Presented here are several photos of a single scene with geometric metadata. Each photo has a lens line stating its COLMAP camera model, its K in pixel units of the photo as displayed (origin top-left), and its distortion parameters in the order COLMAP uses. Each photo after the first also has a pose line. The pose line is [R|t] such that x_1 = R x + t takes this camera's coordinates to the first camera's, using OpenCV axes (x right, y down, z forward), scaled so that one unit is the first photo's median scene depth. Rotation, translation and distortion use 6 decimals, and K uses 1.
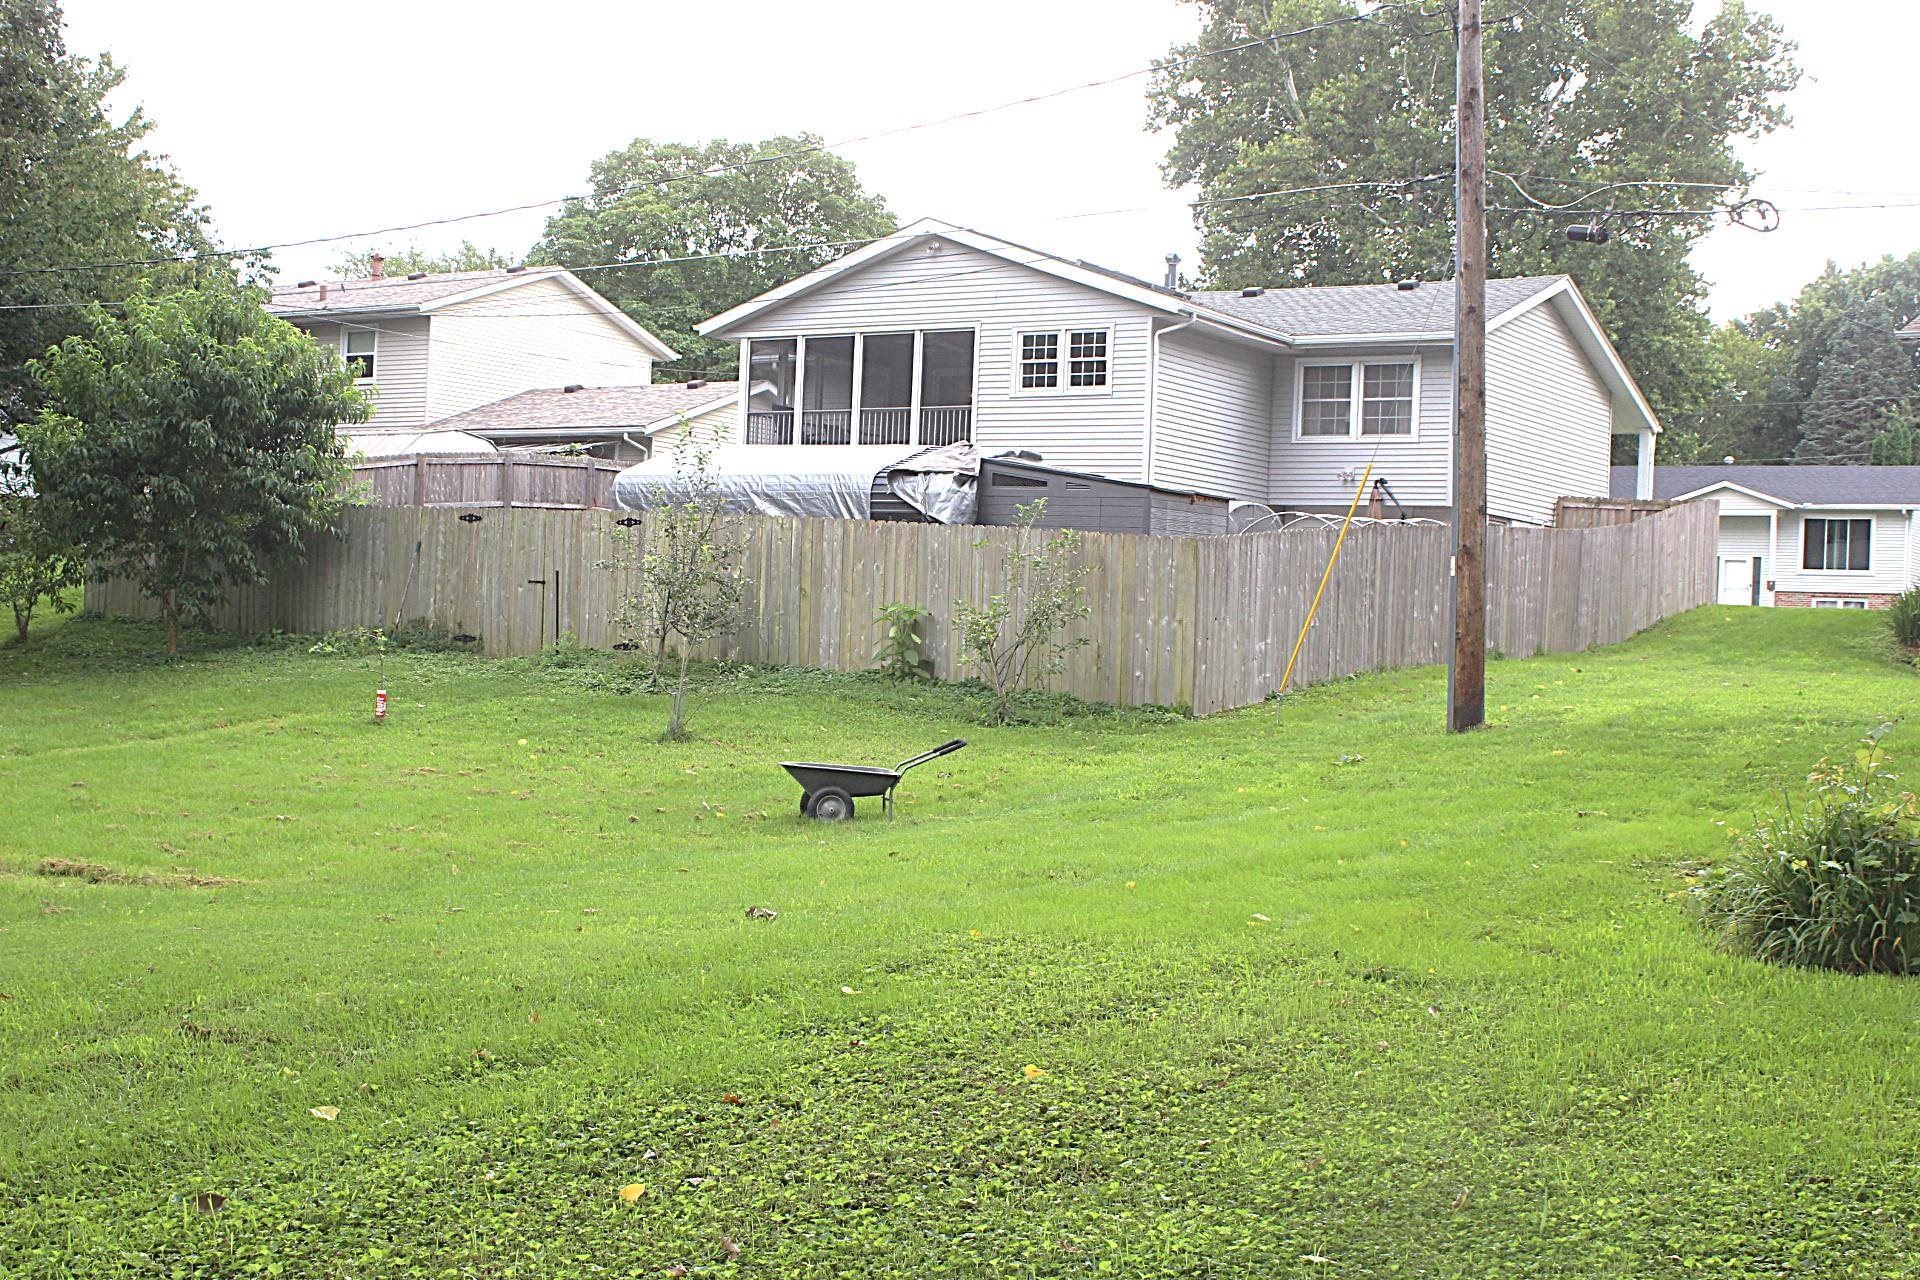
lens RADIAL K [[2536.2, 0, 994.2], [0, 2536.2, 642.3], [0, 0, 1]] dist [-0.019529, -0.012725]
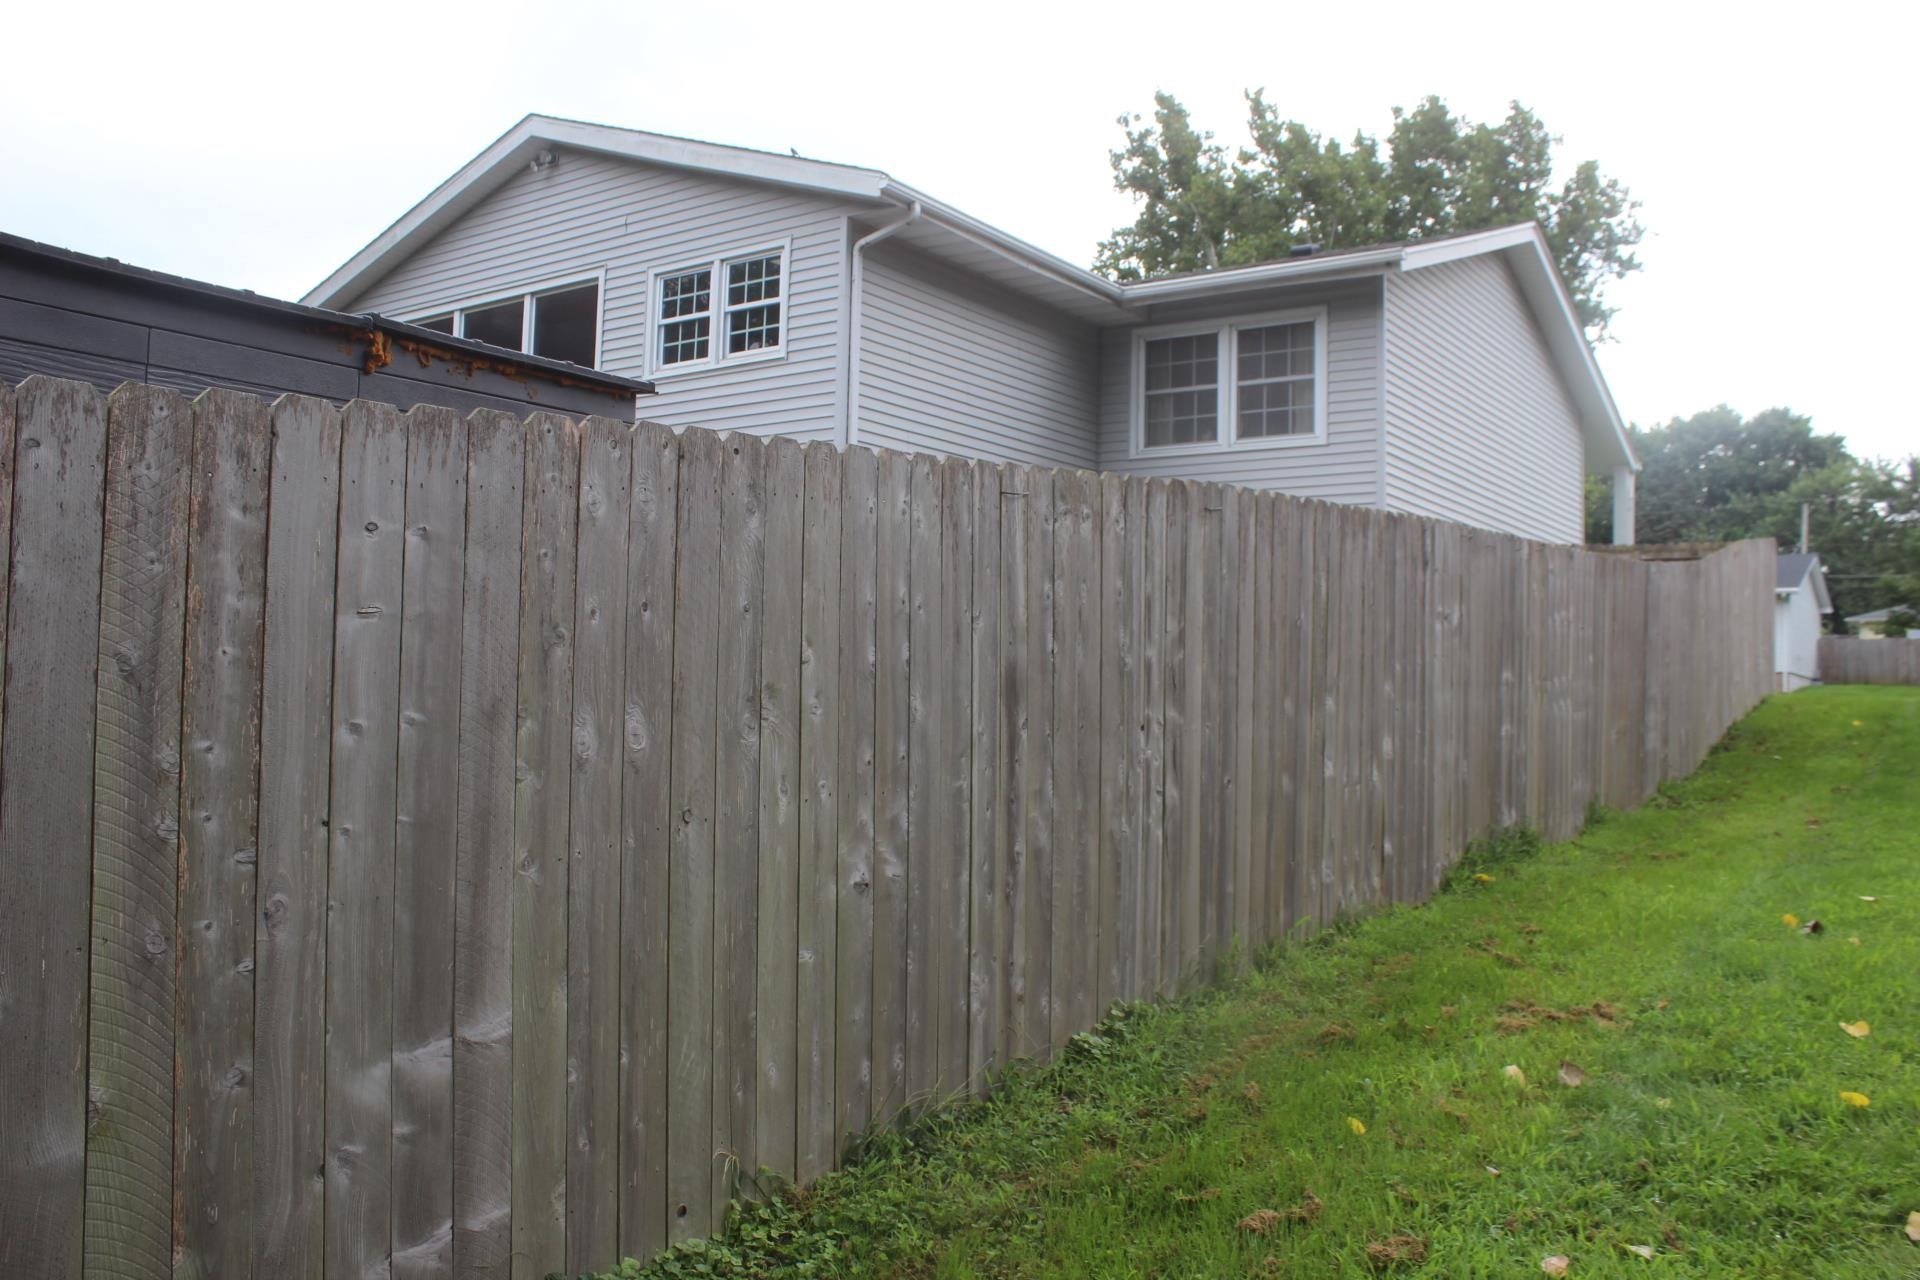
lens RADIAL K [[1641.1, 0, 960.0], [0, 1641.1, 640.0], [0, 0, 1]] dist [-0.161614, 0.183573]
pose [[0.997928, -0.022978, -0.060093, 0.106500], [0.020149, 0.998679, -0.047262, -0.015452], [0.061100, 0.045953, 0.997073, 0.636117]]
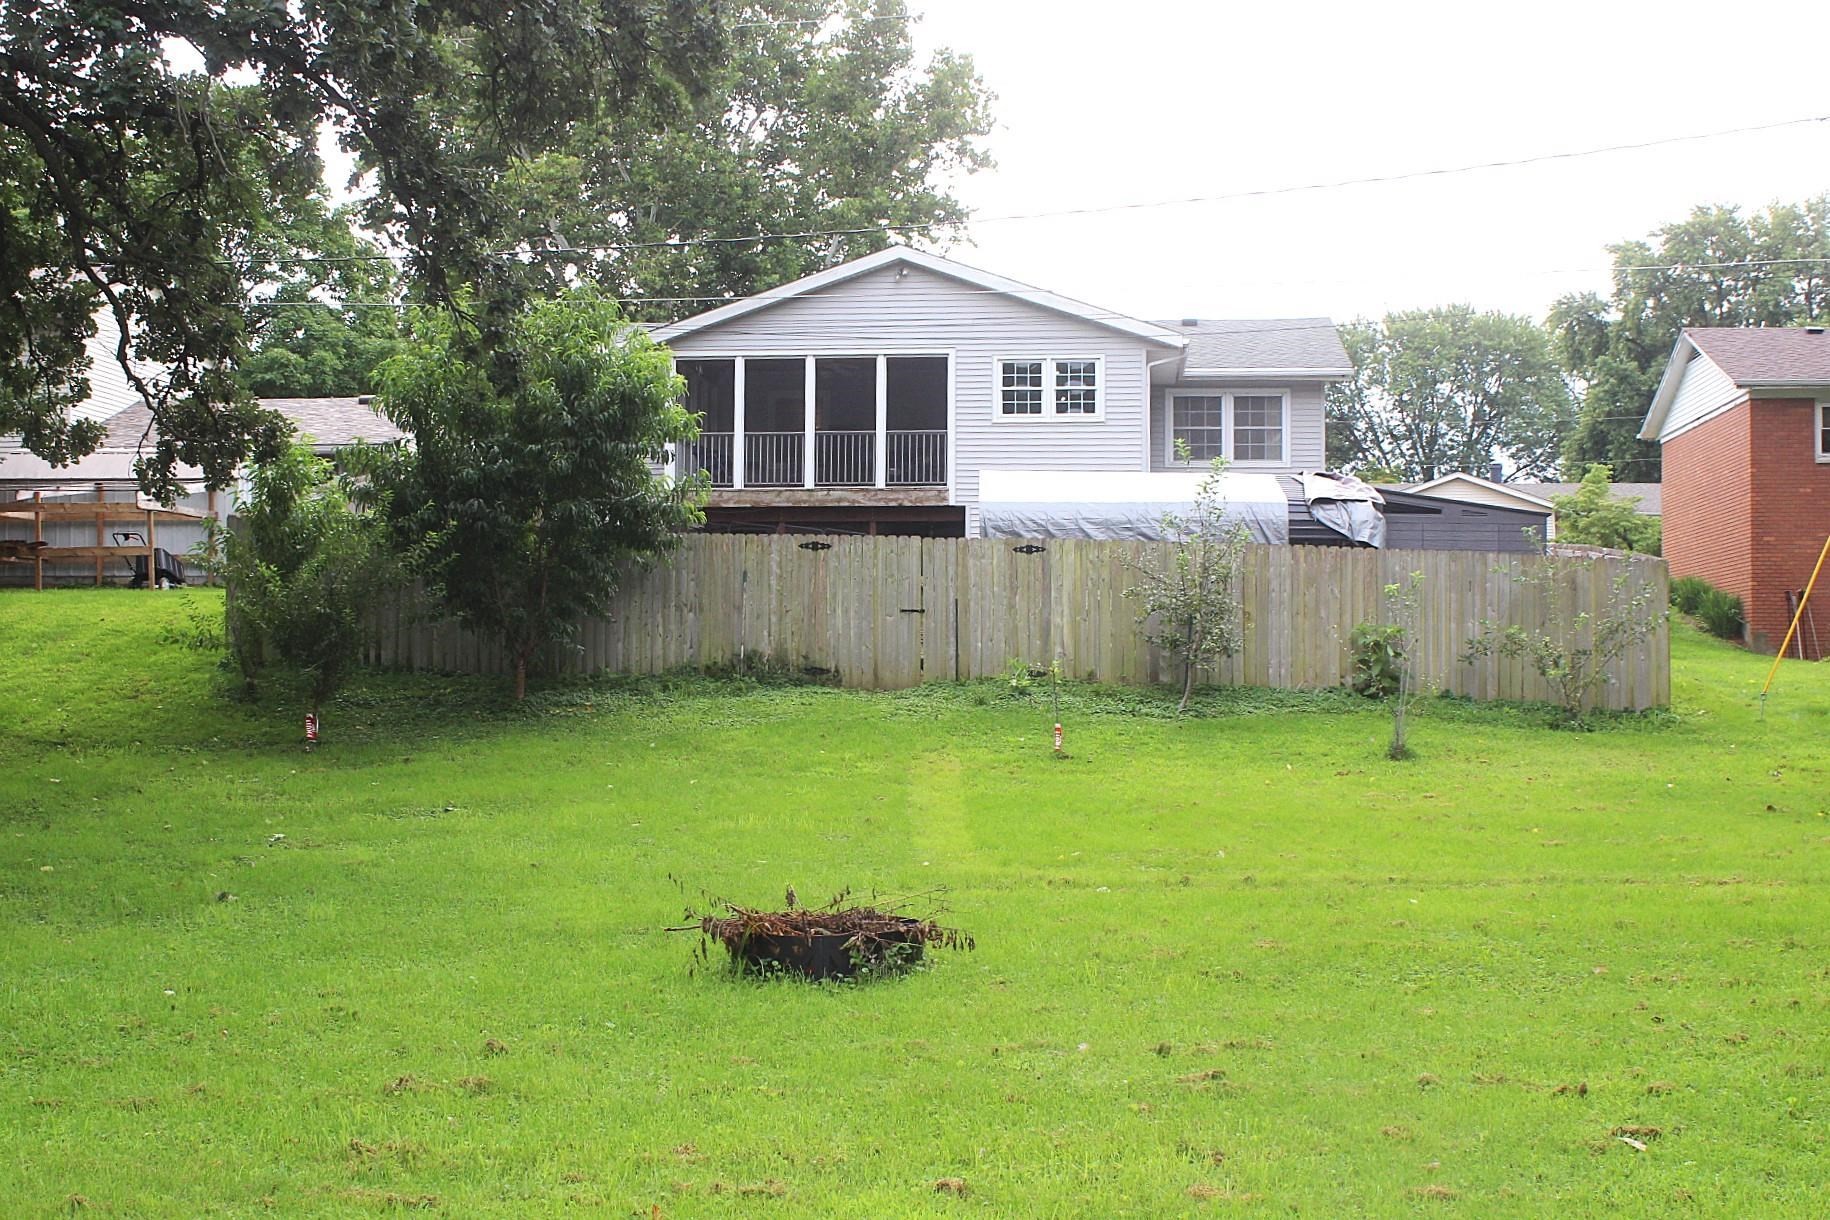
lens RADIAL K [[2547.5, 0, 915.0], [0, 2547.5, 610.0], [0, 0, 1]] dist [-0.064068, 0.154764]
pose [[0.899495, -0.019987, 0.436475, -0.486936], [0.027205, 0.999577, -0.010291, -0.011090], [-0.436084, 0.021131, 0.899658, 0.086227]]
